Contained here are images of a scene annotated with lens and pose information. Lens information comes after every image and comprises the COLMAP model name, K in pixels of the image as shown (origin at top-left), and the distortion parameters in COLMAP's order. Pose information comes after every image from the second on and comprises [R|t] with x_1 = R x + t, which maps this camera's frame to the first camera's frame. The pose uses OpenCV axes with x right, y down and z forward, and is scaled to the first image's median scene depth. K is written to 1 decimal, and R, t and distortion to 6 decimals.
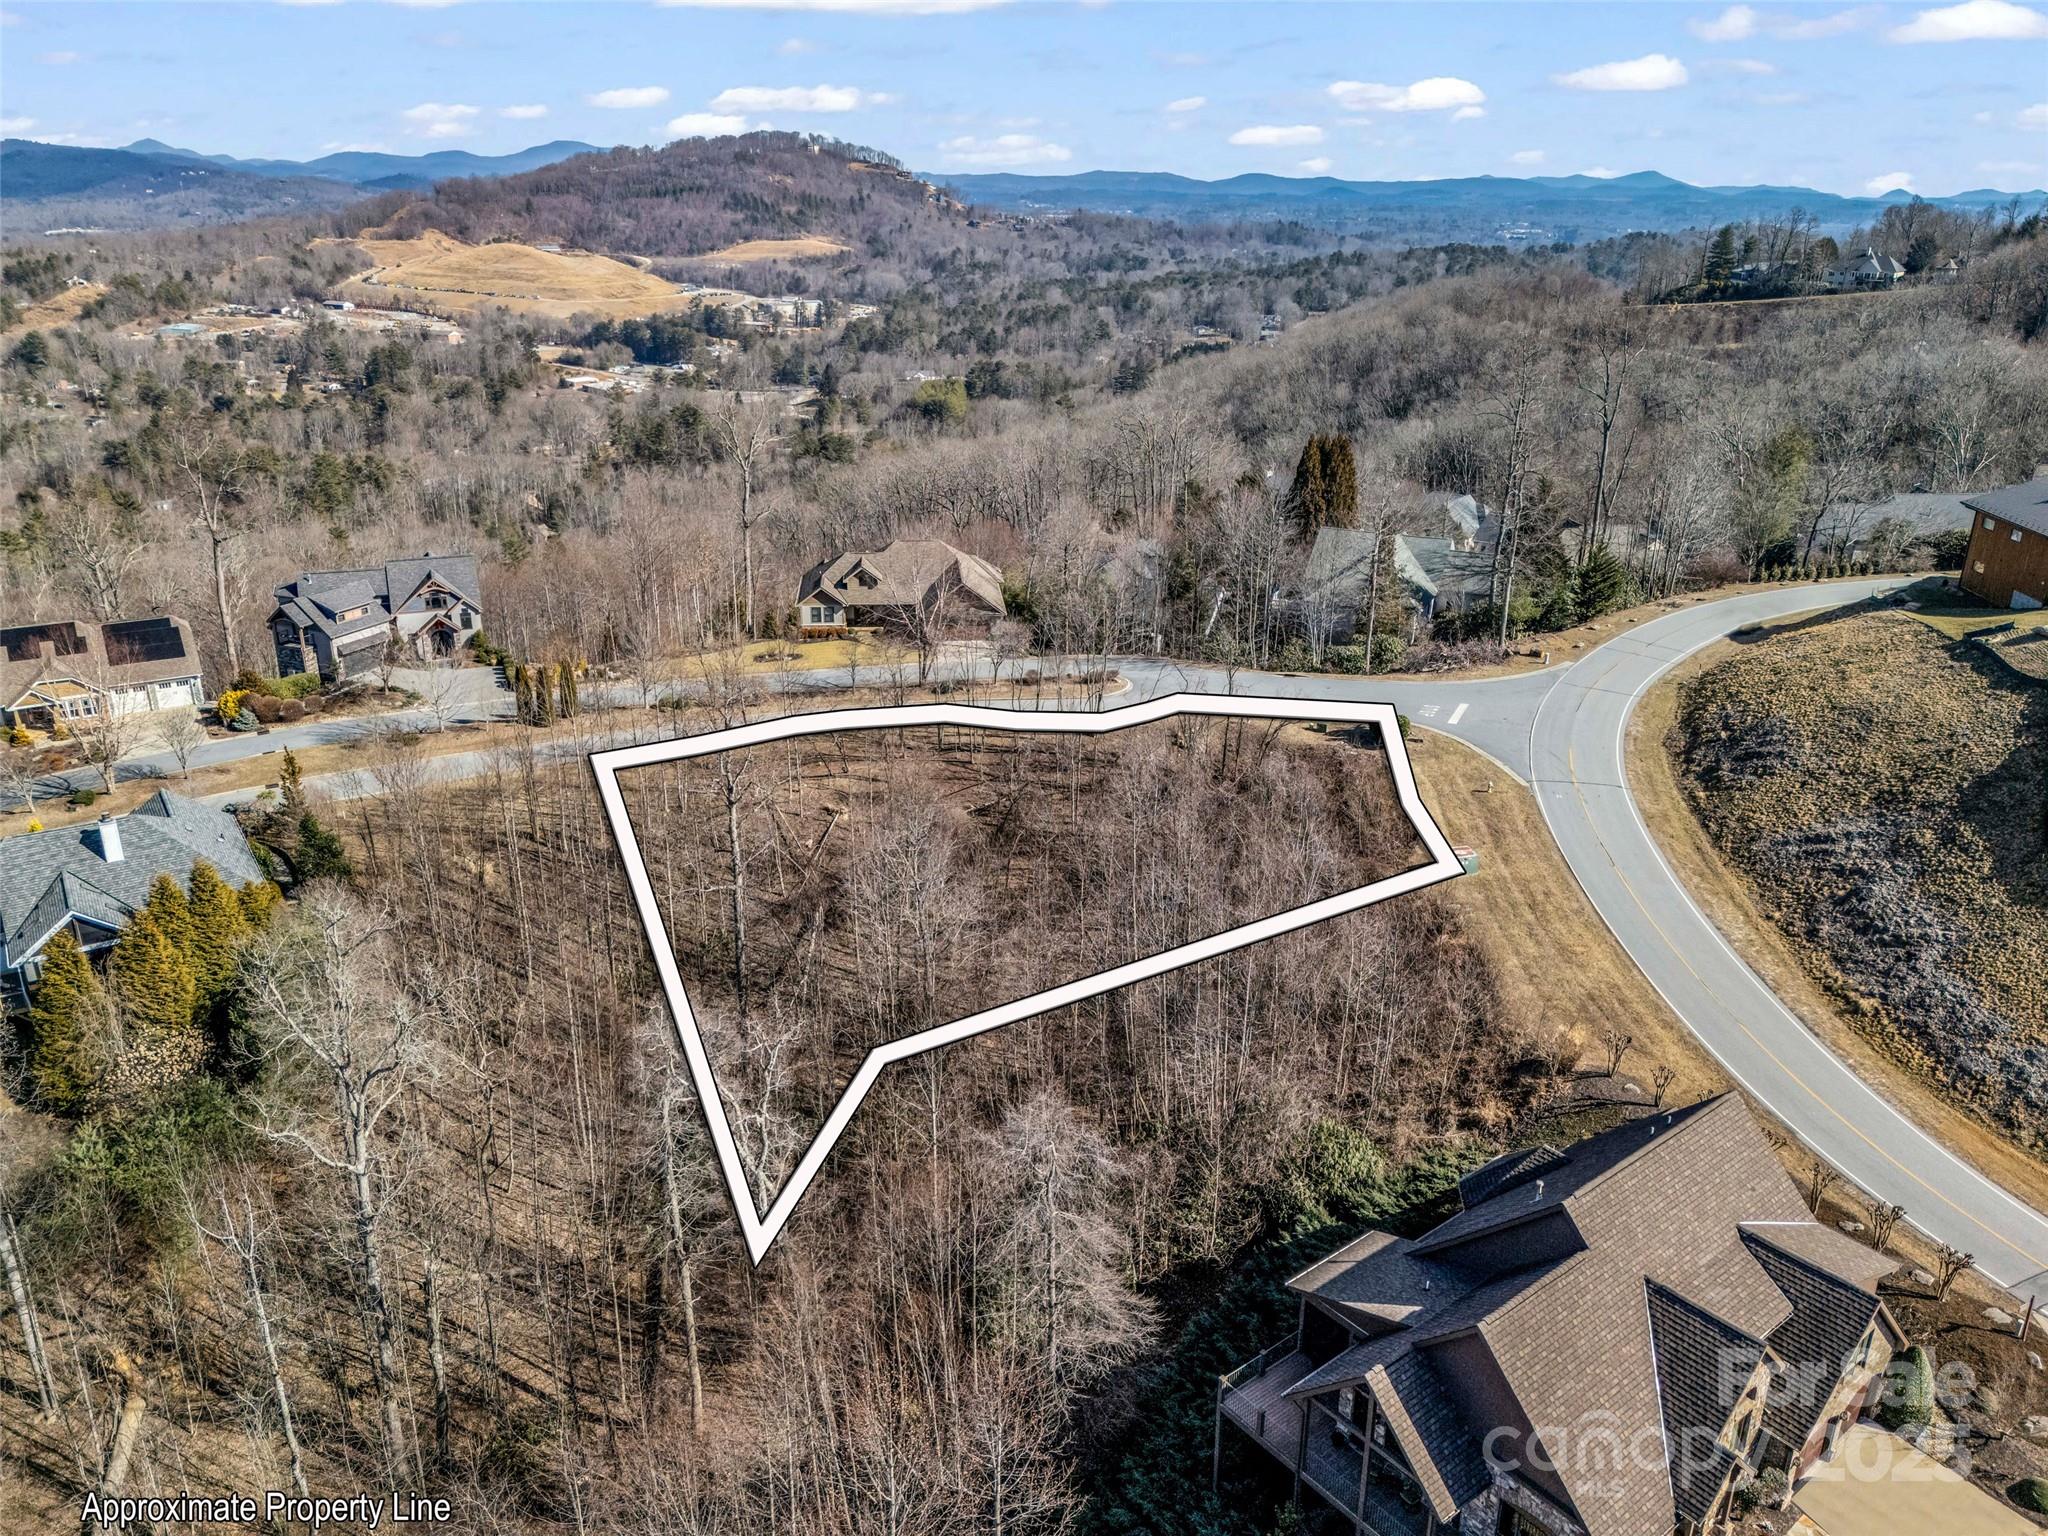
lens RADIAL K [[1519.7, 0, 1032.8], [0, 1519.7, 775.3], [0, 0, 1]] dist [0.063445, -0.053409]
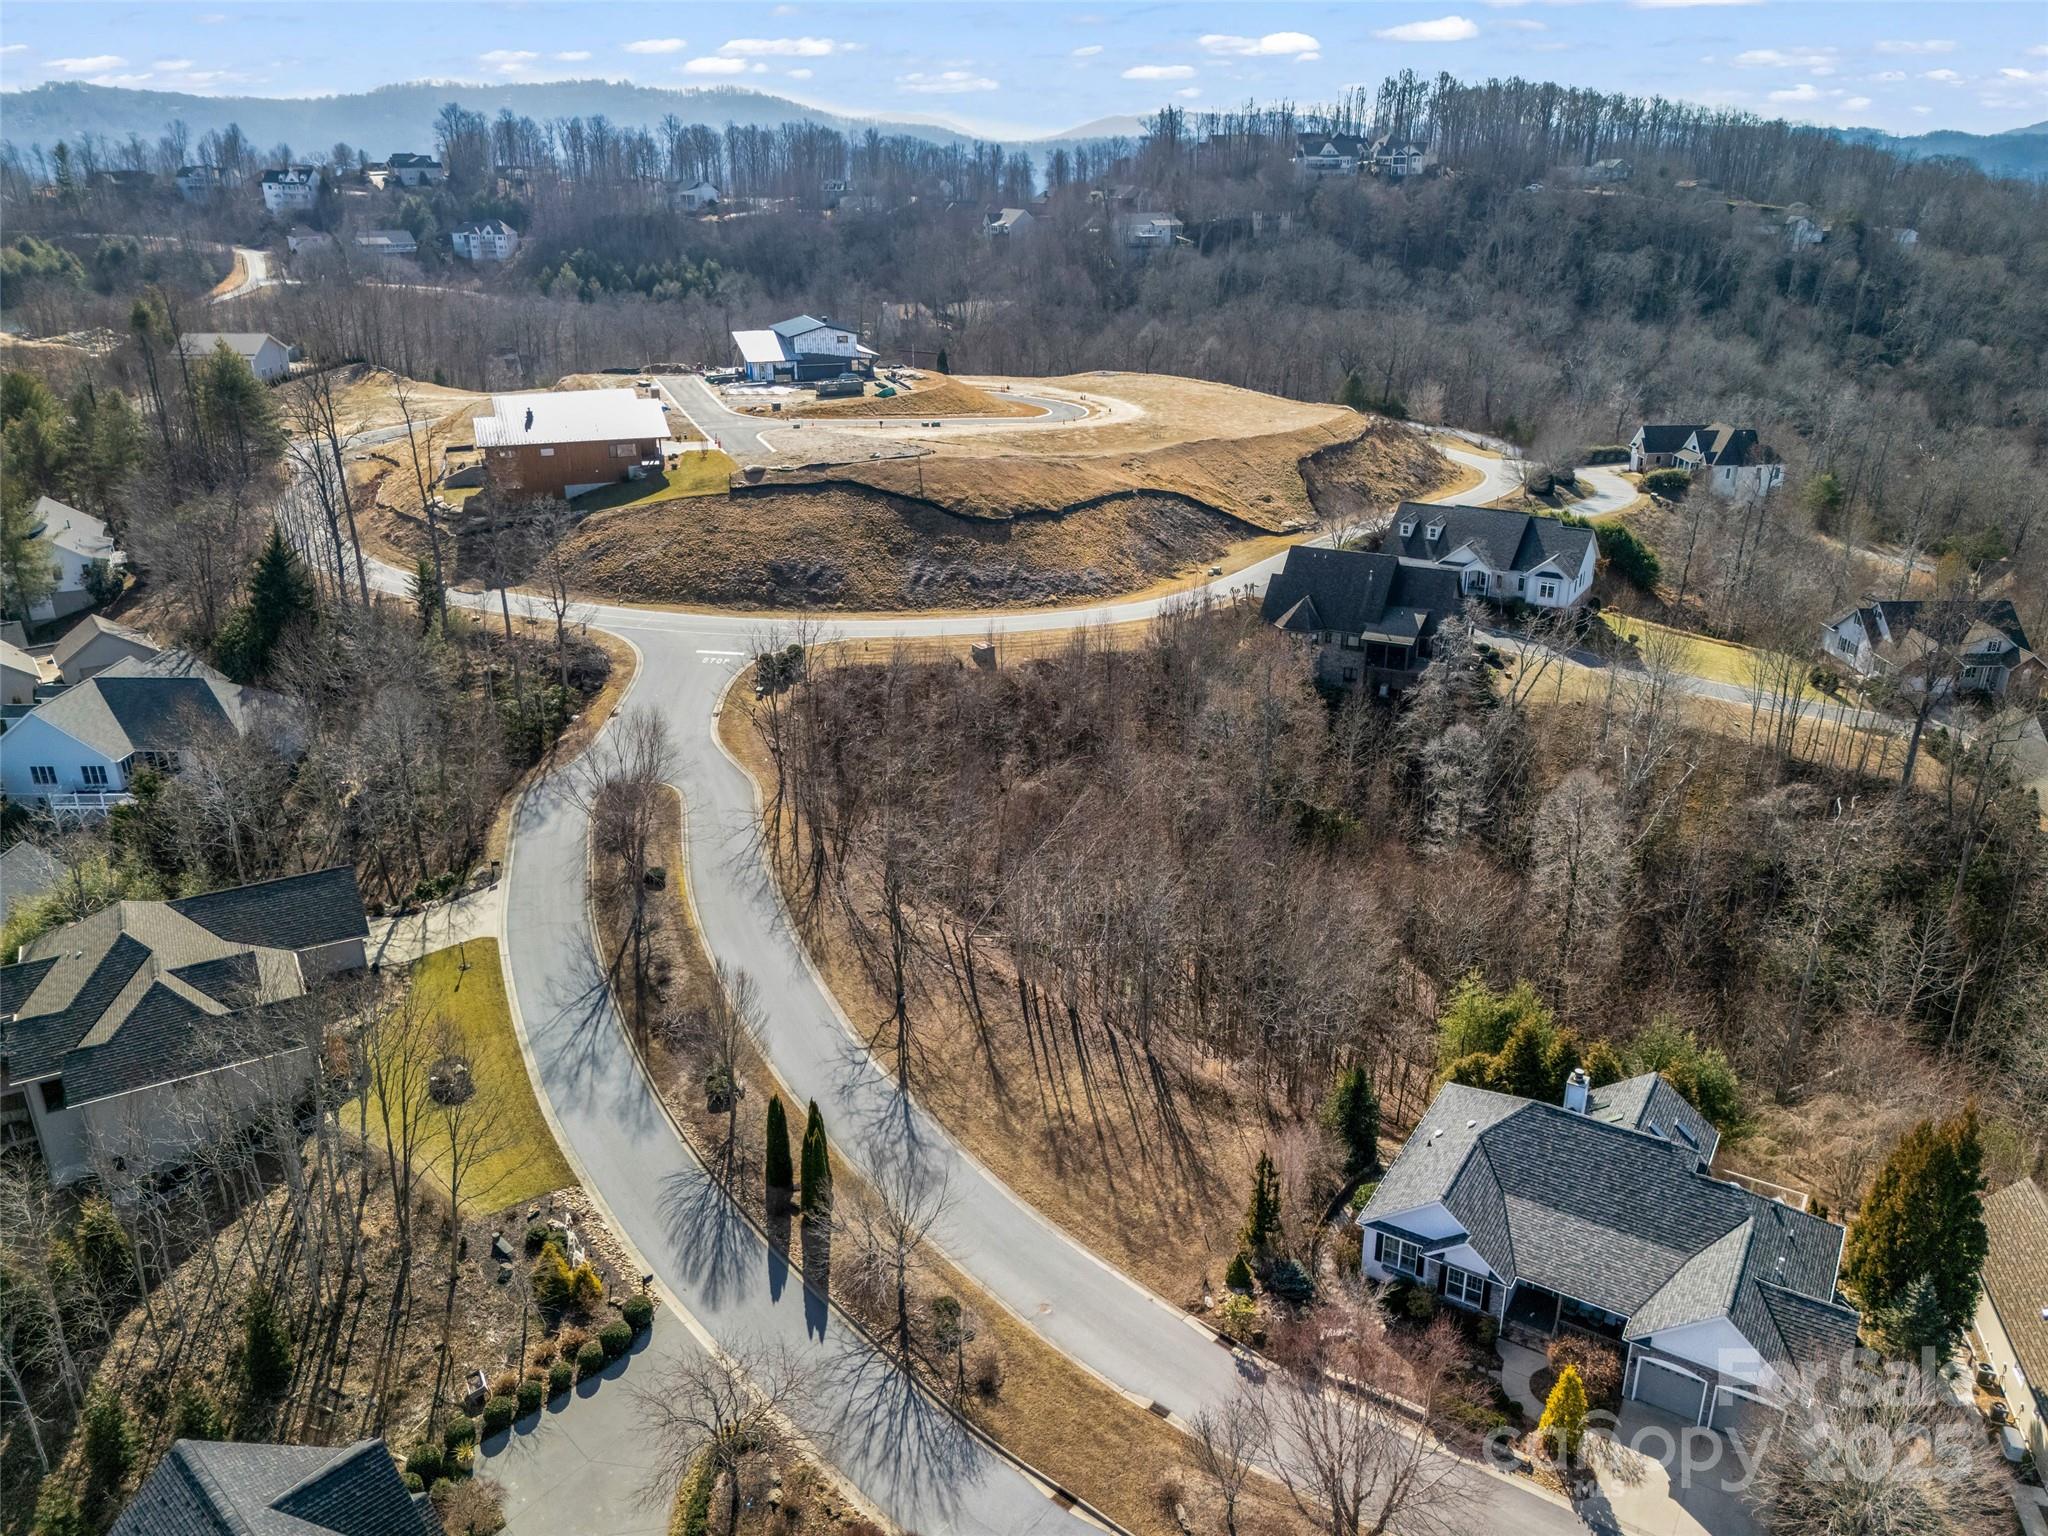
lens RADIAL K [[1487.8, 0, 1033.9], [0, 1487.8, 823.6], [0, 0, 1]] dist [0.079725, -0.073574]
pose [[-0.411807, -0.381603, 0.827523, -0.085475], [0.332047, 0.782831, 0.526232, -0.046842], [-0.848622, 0.491483, -0.195665, 0.104082]]
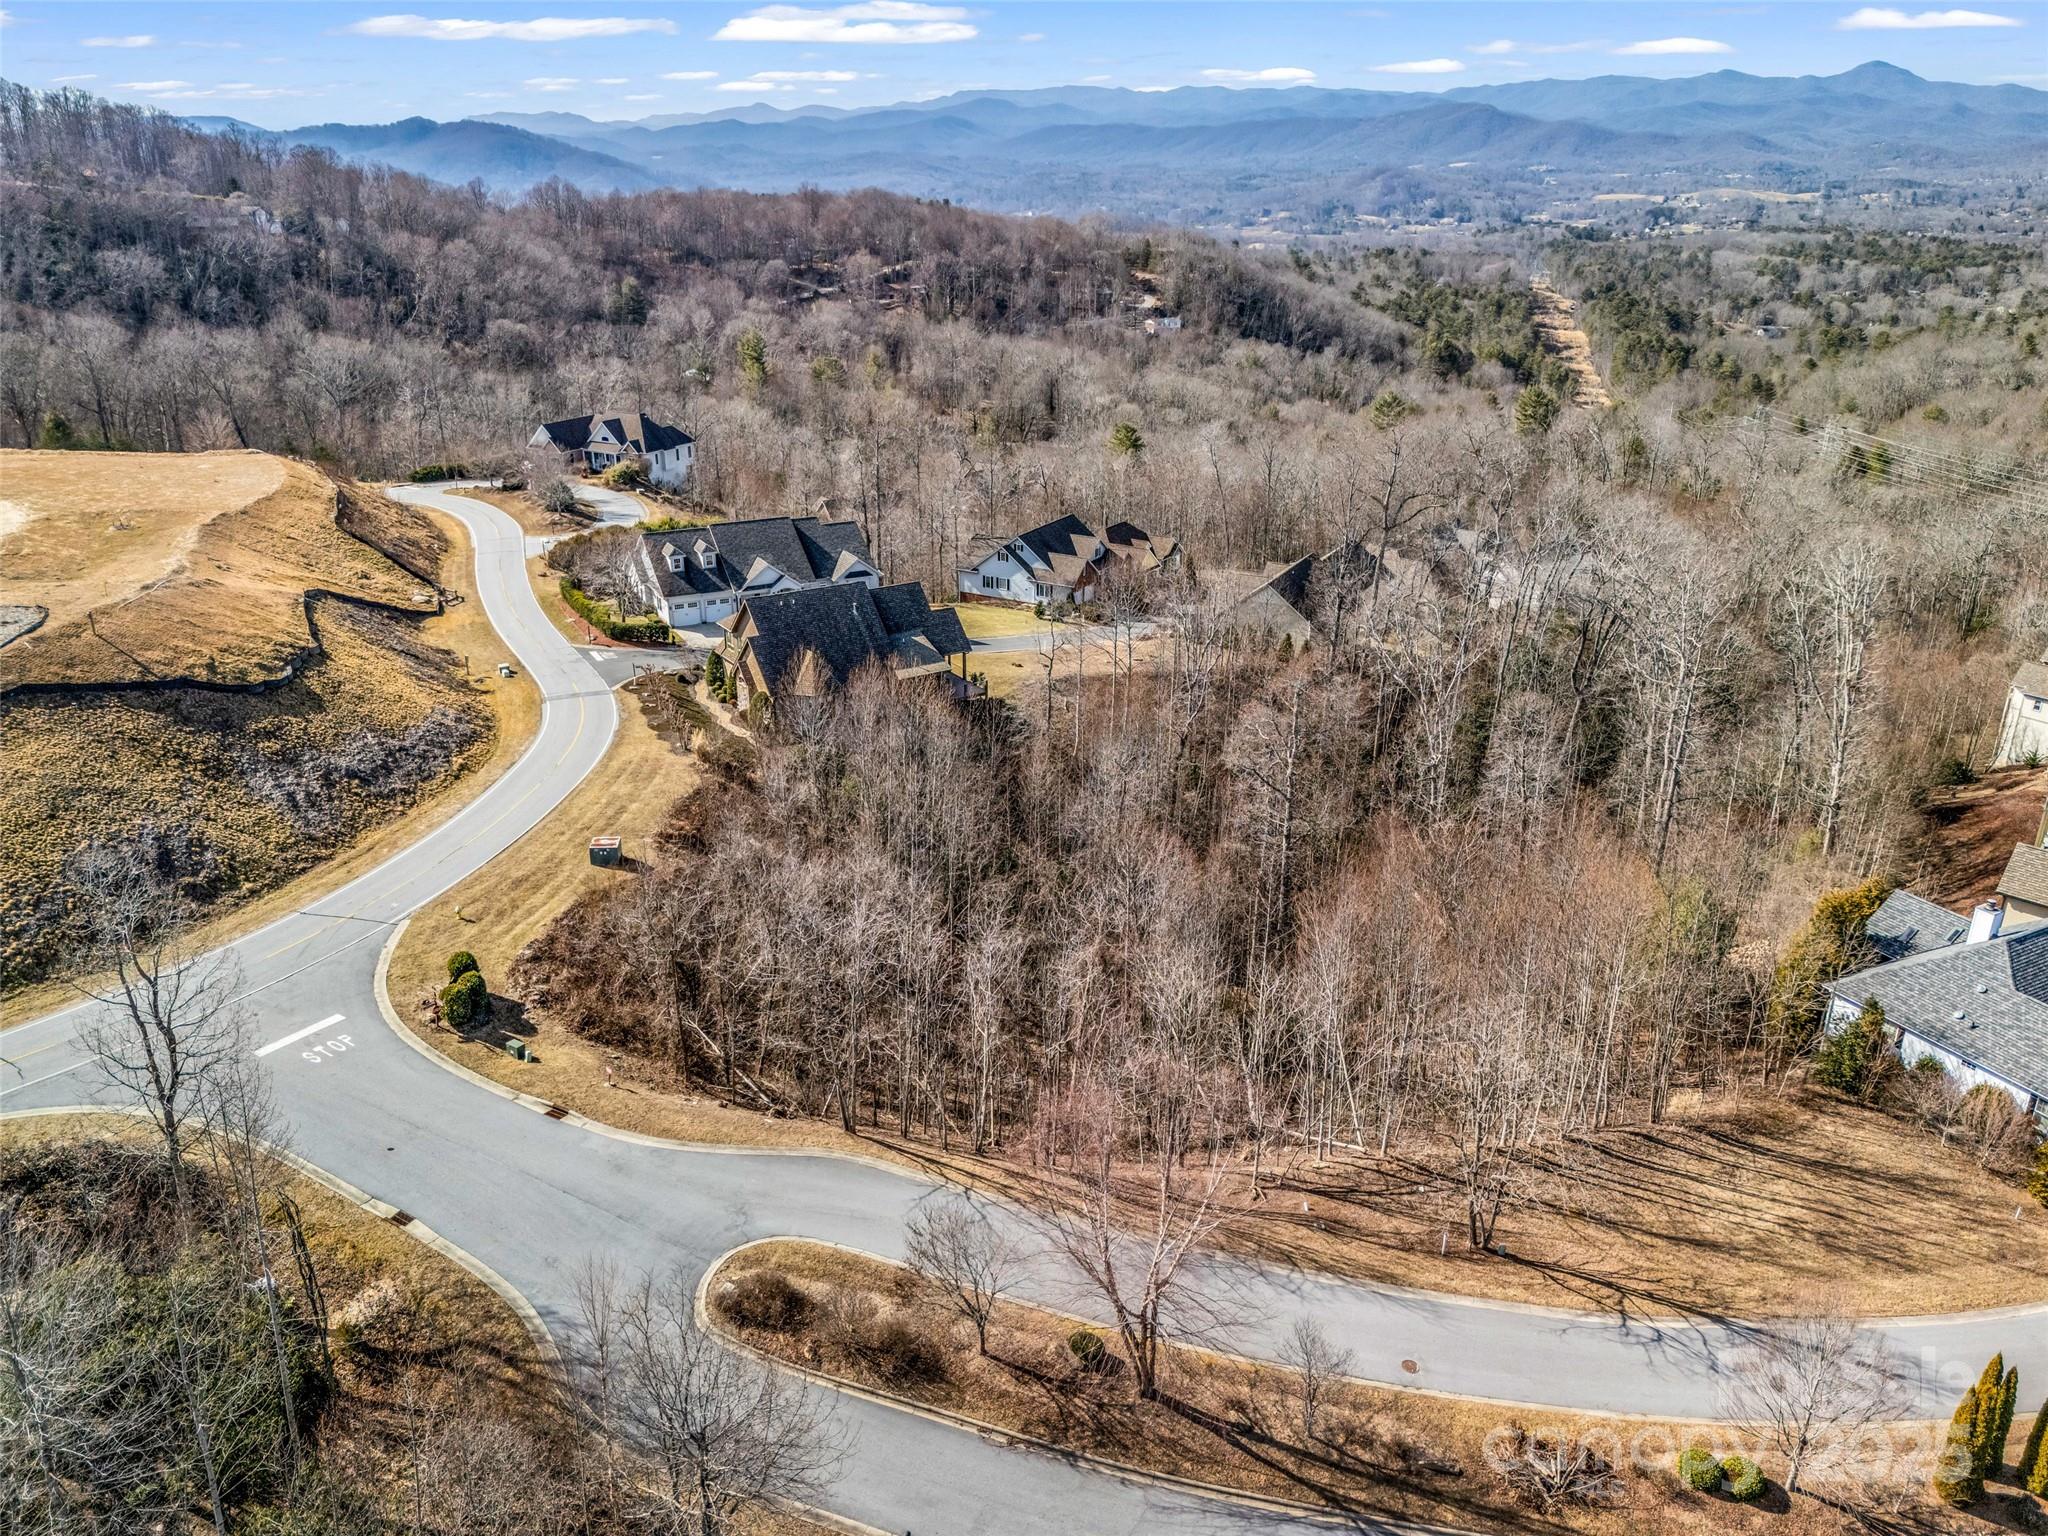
lens RADIAL K [[1512.6, 0, 1037.2], [0, 1512.6, 775.2], [0, 0, 1]] dist [0.075849, -0.065270]
pose [[-0.995364, -0.050806, 0.081668, -0.007547], [0.019947, 0.721603, 0.692020, -0.053736], [-0.094091, 0.690440, -0.717244, 0.129855]]
